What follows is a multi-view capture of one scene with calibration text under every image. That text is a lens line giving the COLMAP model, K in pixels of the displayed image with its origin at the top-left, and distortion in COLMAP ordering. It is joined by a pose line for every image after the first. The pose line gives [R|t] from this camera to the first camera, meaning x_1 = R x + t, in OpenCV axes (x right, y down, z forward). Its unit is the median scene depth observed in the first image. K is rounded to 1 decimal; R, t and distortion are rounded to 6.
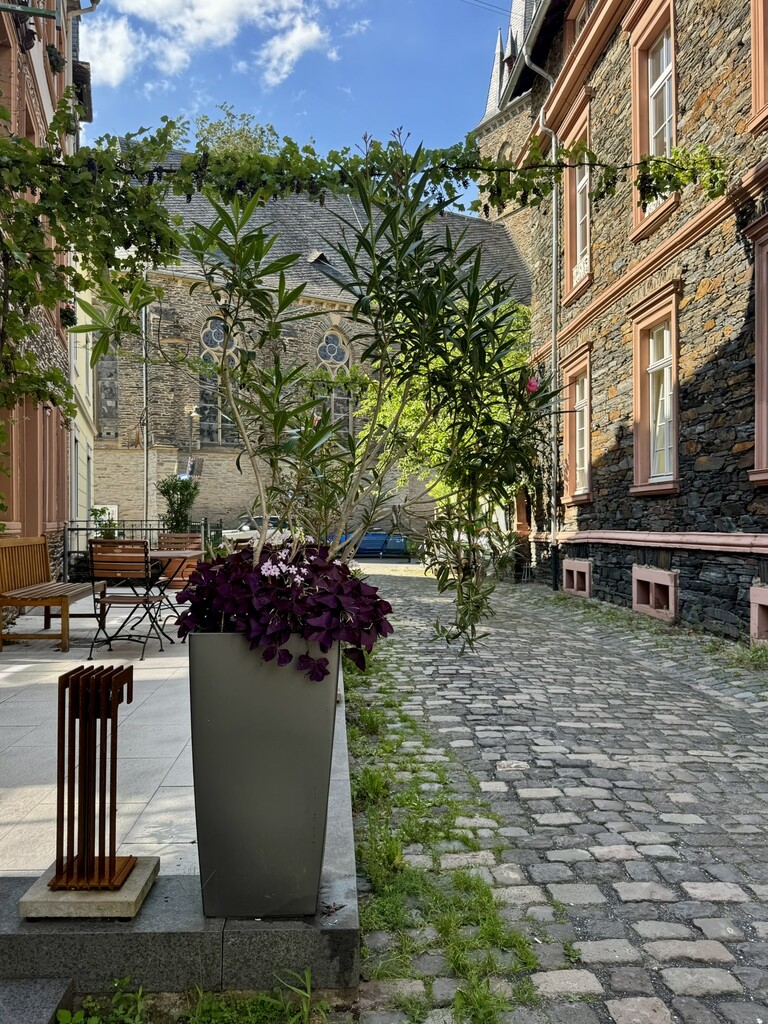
lens RADIAL K [[823.2, 0, 387.2], [0, 823.2, 517.1], [0, 0, 1]] dist [0.012515, -0.012349]
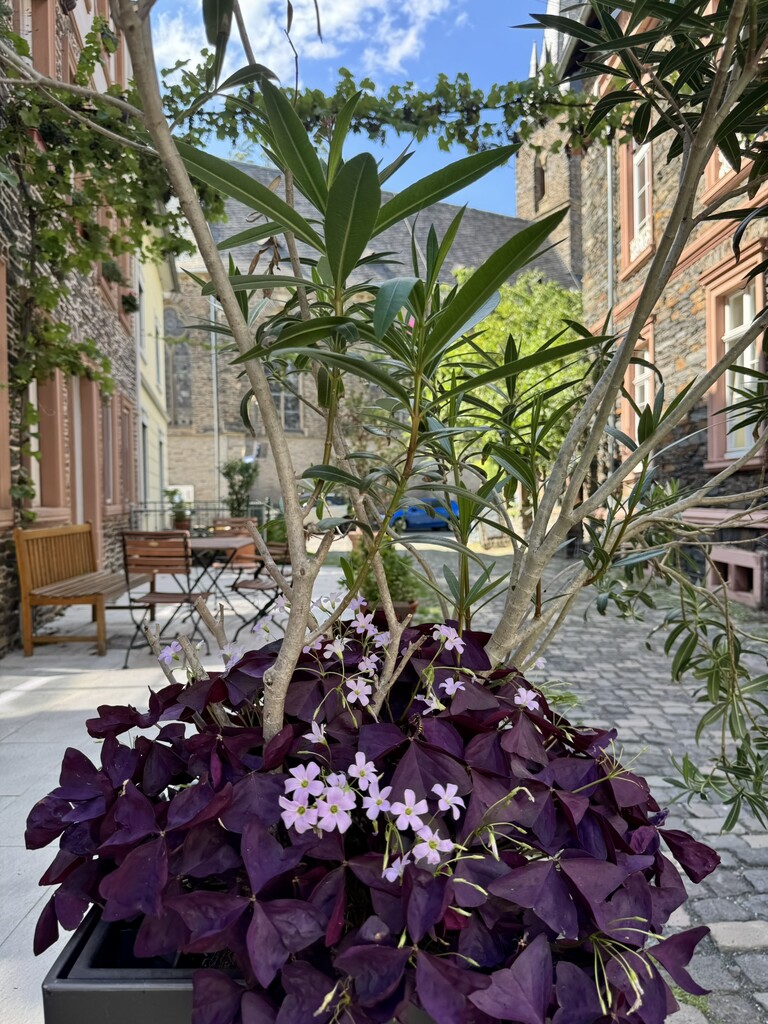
lens RADIAL K [[727.6, 0, 380.6], [0, 727.6, 507.1], [0, 0, 1]] dist [-0.008346, -0.003459]
pose [[0.997409, -0.009110, -0.071356, -0.018762], [0.010445, 0.999777, 0.018356, -0.004861], [0.071173, -0.019053, 0.997282, 0.138496]]
